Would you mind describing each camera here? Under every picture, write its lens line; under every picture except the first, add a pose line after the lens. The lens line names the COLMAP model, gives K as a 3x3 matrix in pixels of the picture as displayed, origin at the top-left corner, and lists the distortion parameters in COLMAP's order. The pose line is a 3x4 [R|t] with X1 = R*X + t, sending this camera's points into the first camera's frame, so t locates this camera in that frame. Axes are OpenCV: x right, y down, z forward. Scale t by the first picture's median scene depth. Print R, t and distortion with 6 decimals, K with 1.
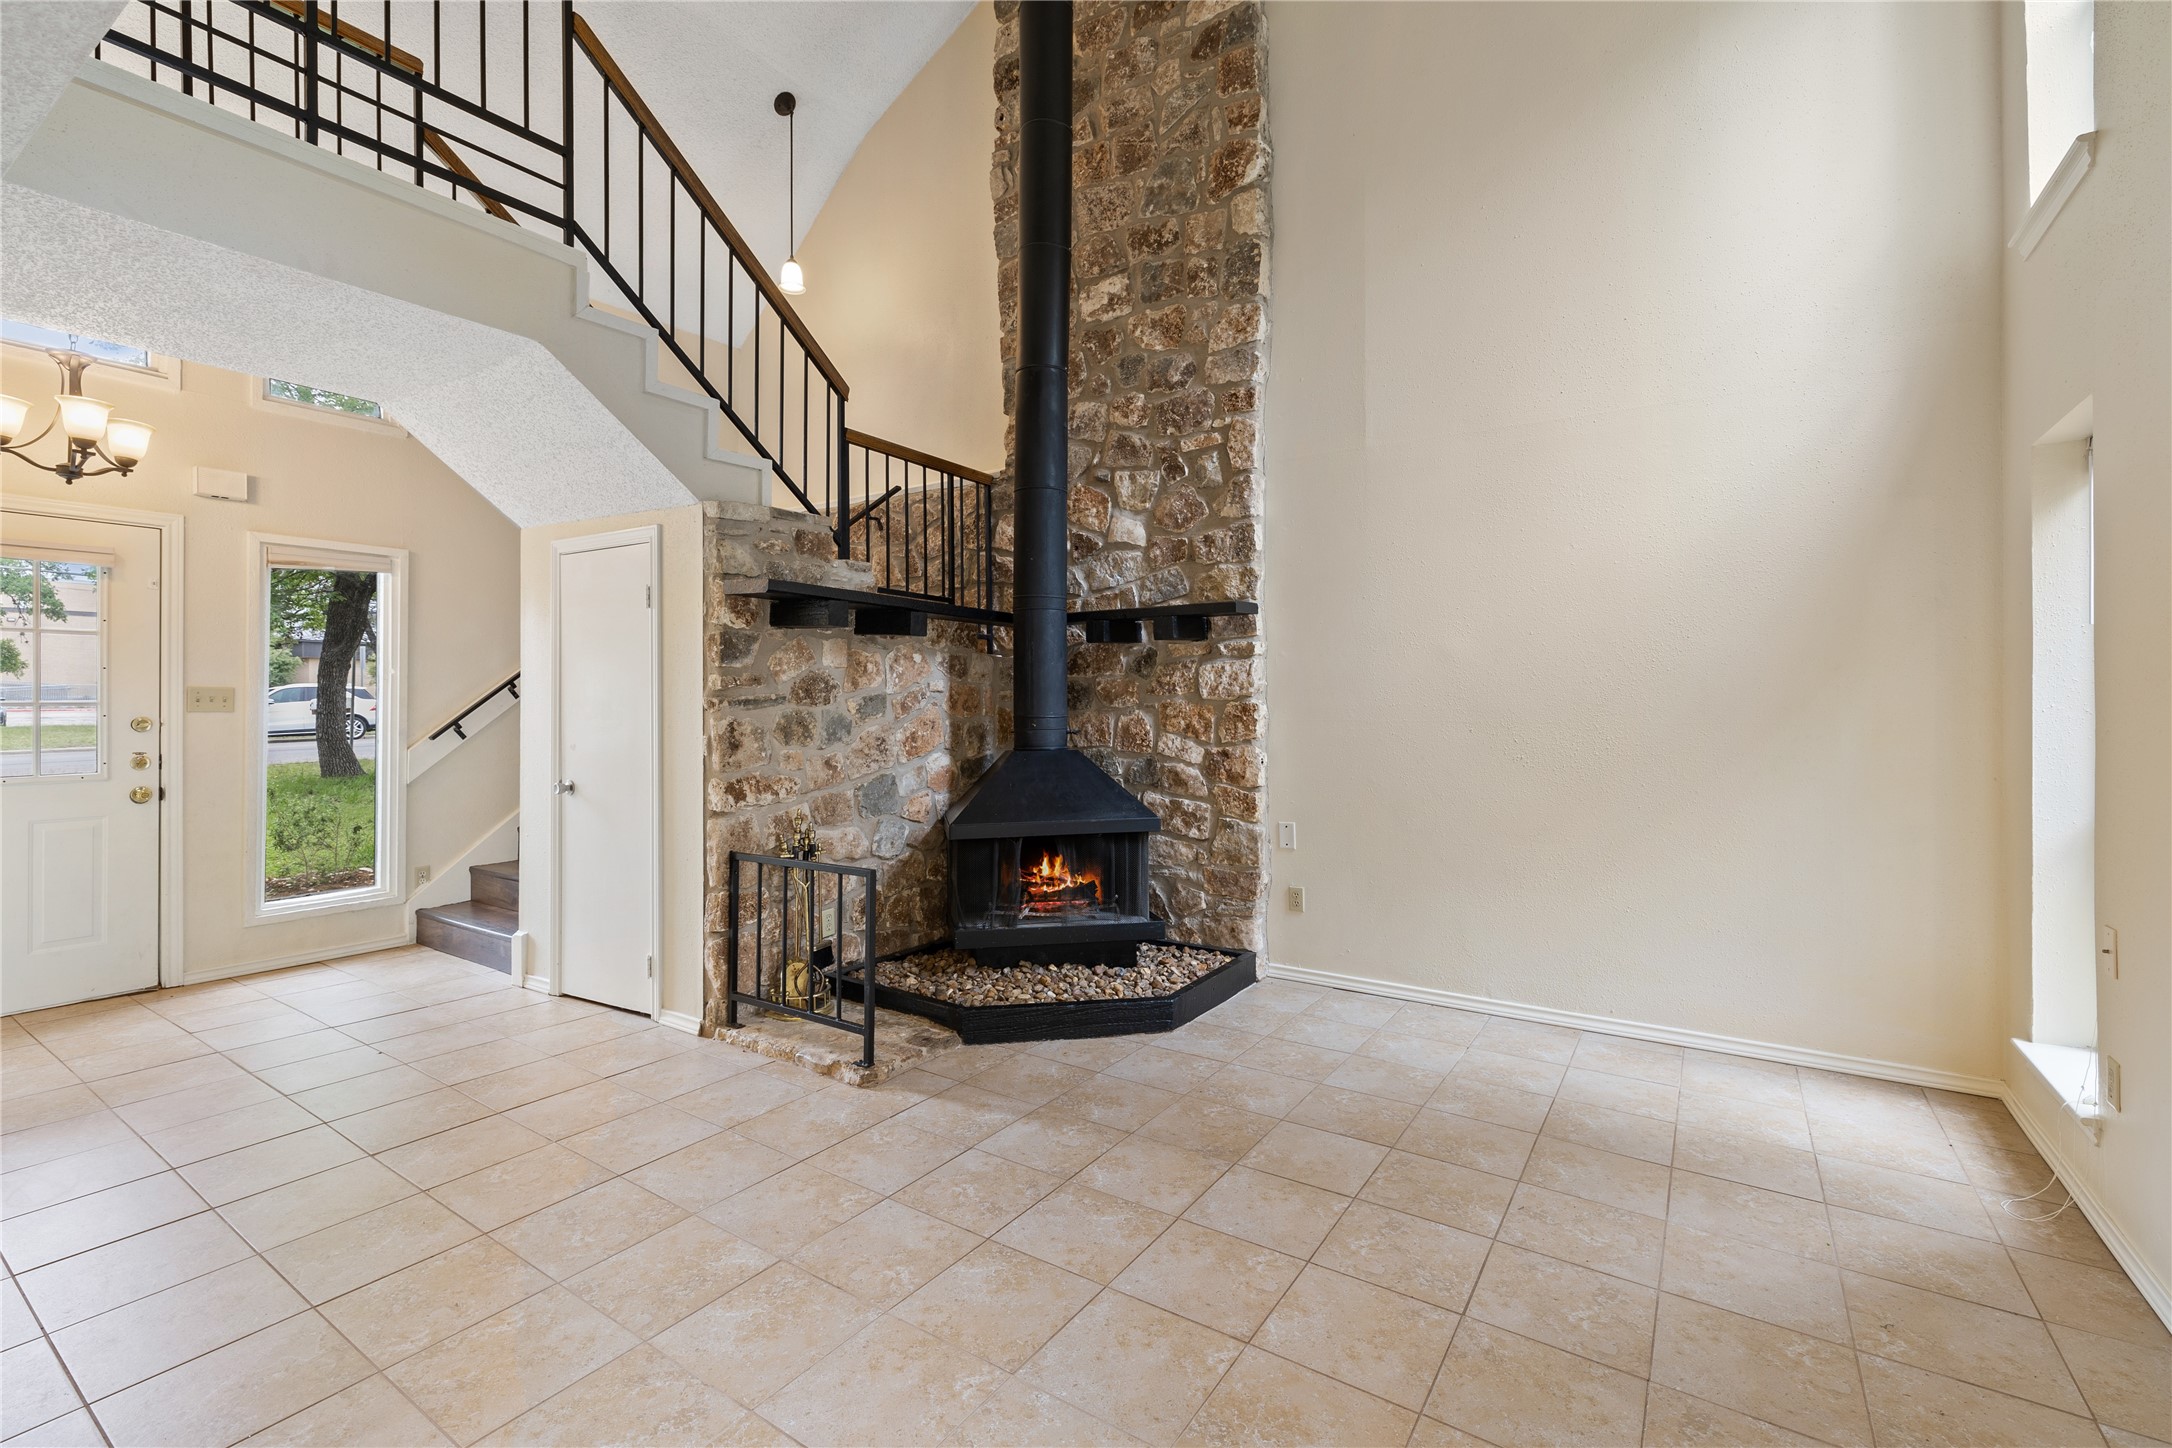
lens RADIAL K [[943.2, 0, 1083.1], [0, 943.2, 696.3], [0, 0, 1]] dist [0.003736, 0.000416]
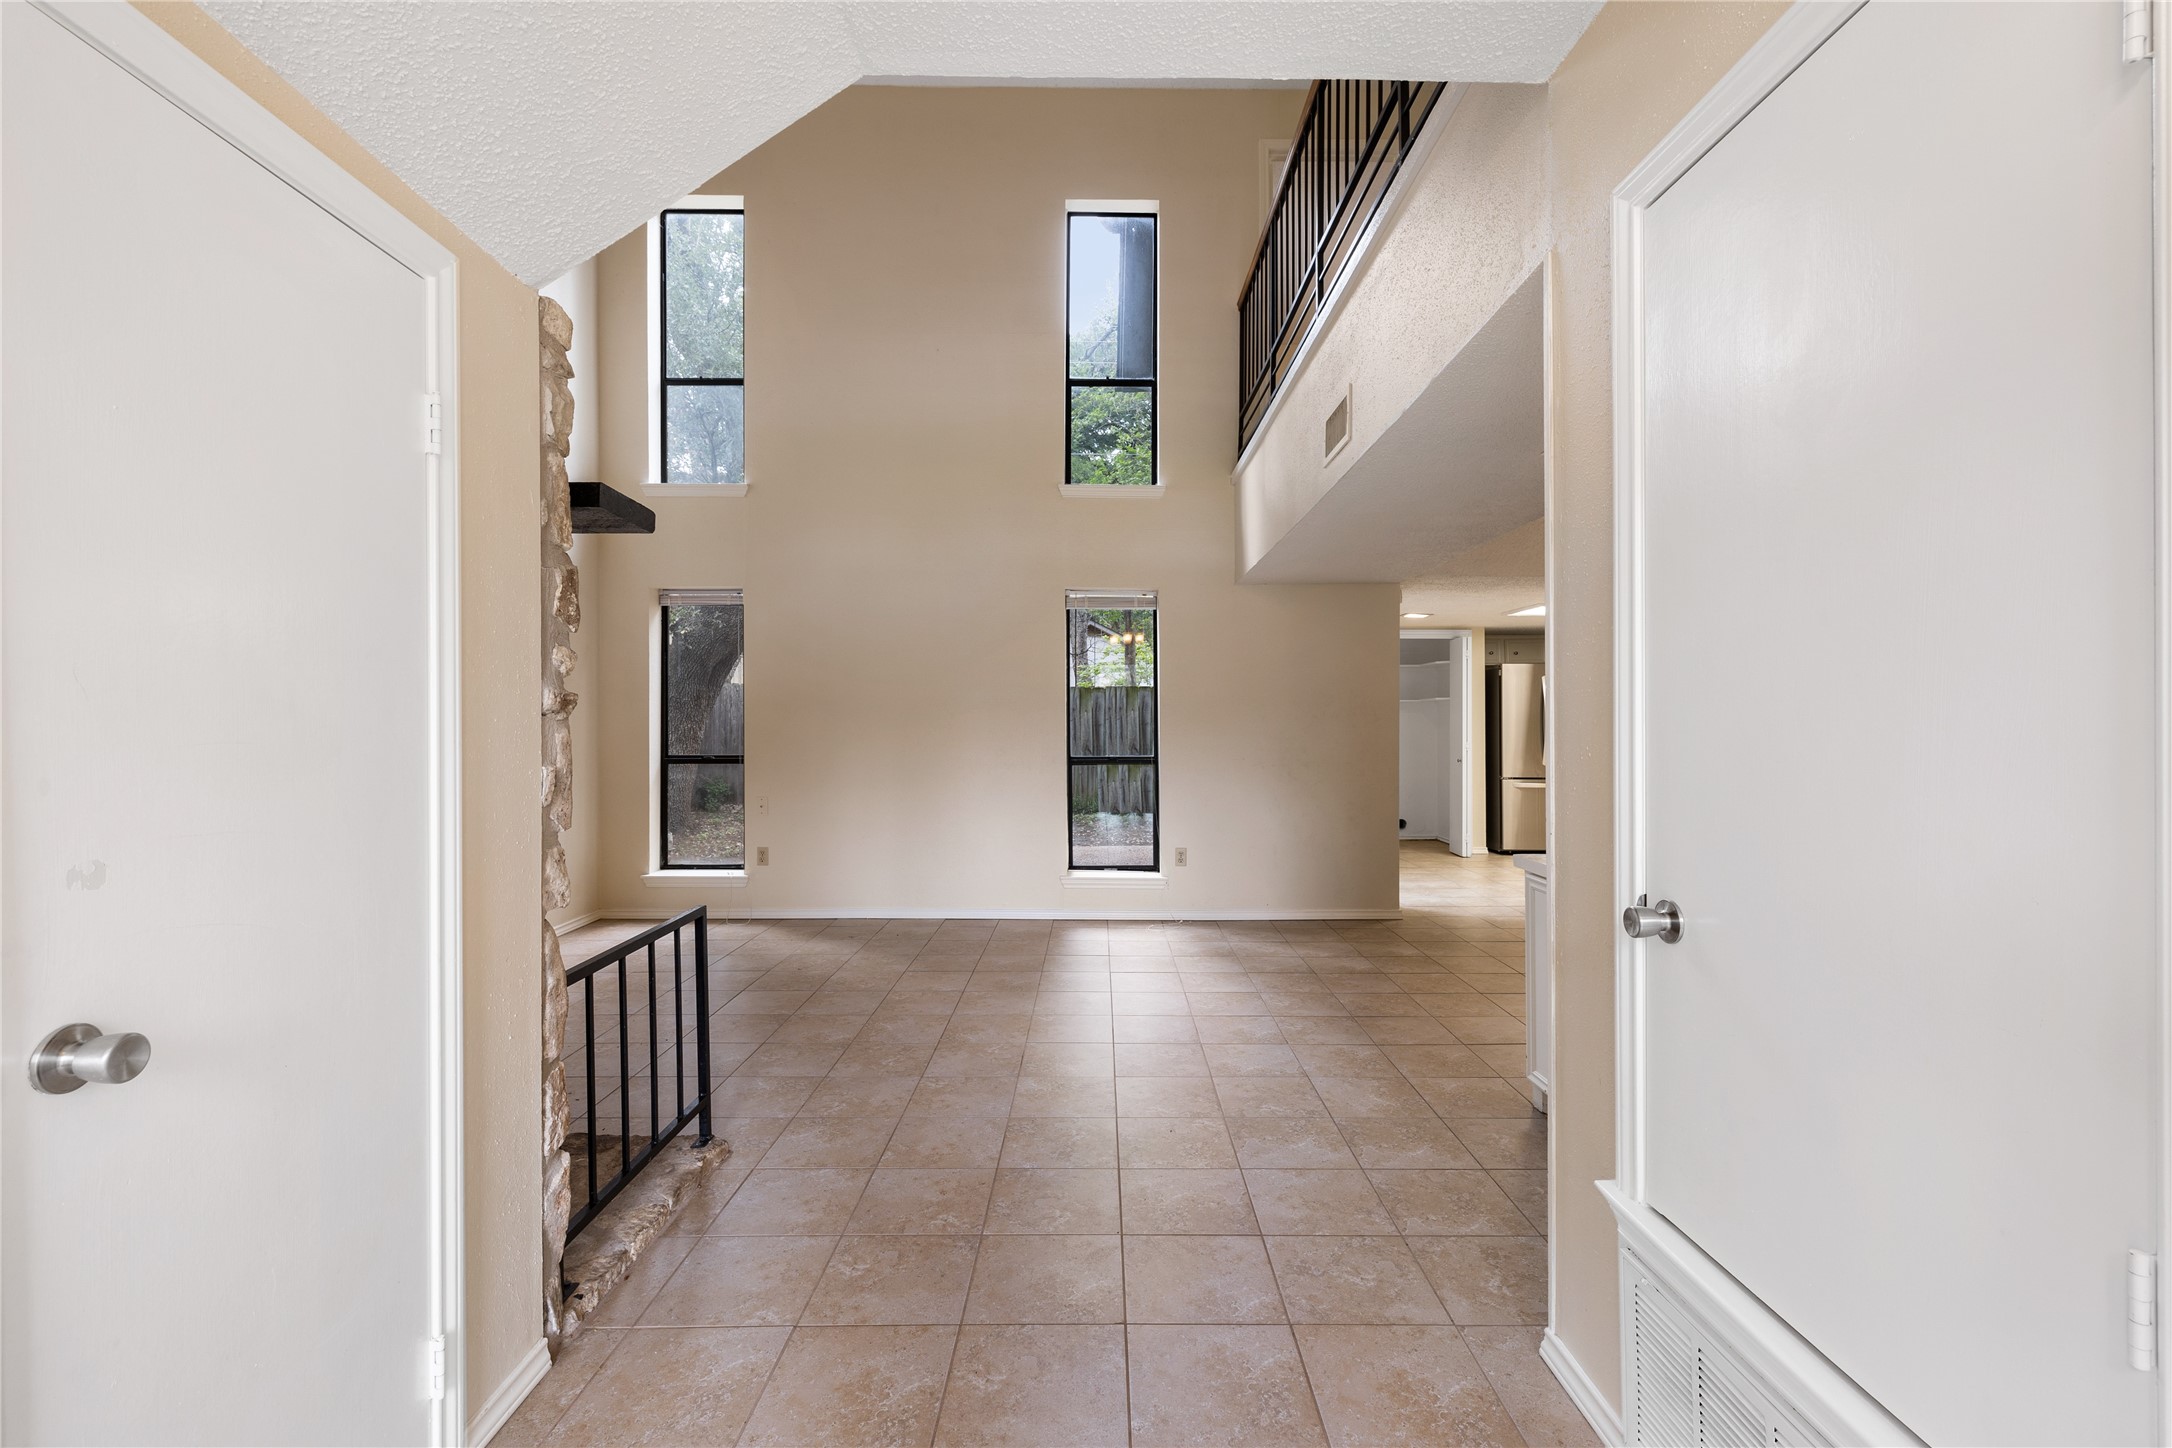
lens RADIAL K [[935.4, 0, 1086.0], [0, 935.4, 724.0], [0, 0, 1]] dist [-0.000199, 0.000053]
pose [[-0.548563, -0.006263, 0.836086, -0.947728], [-0.005466, 0.999977, 0.003904, 0.016505], [-0.836091, -0.002428, -0.548585, 1.010419]]
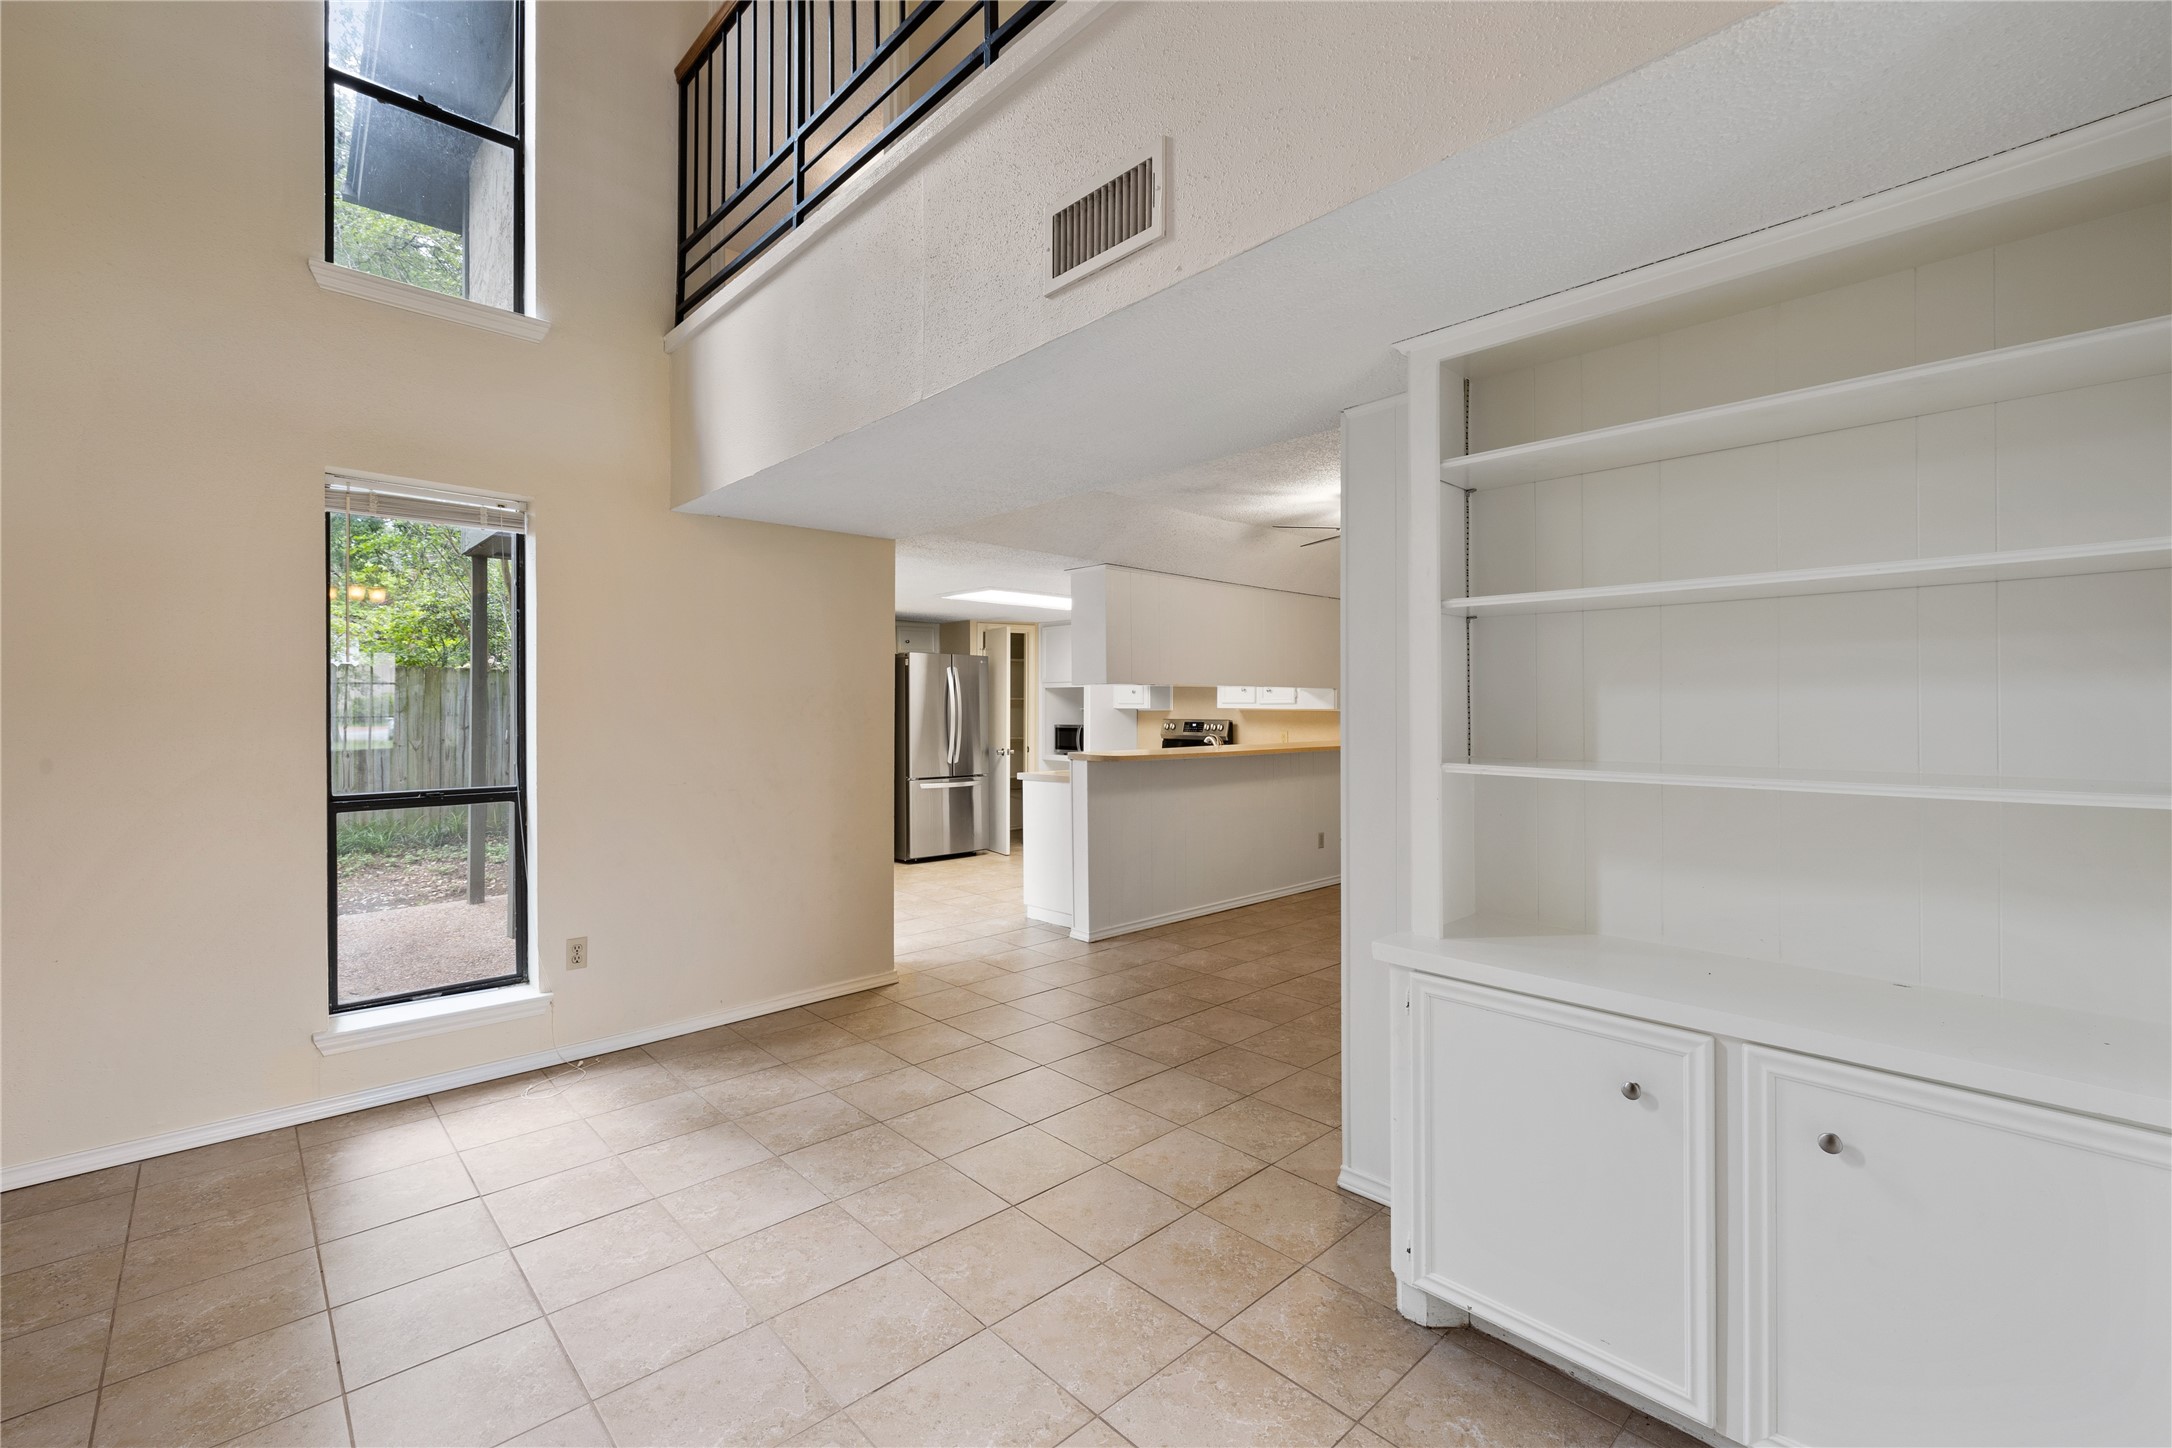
lens RADIAL K [[922.8, 0, 1083.3], [0, 922.8, 709.5], [0, 0, 1]] dist [0.003029, 0.000263]
pose [[-0.974800, -0.005161, 0.223021, -0.430787], [-0.005389, 0.999985, -0.000413, -0.001822], [-0.223015, -0.001605, -0.974814, 0.808158]]
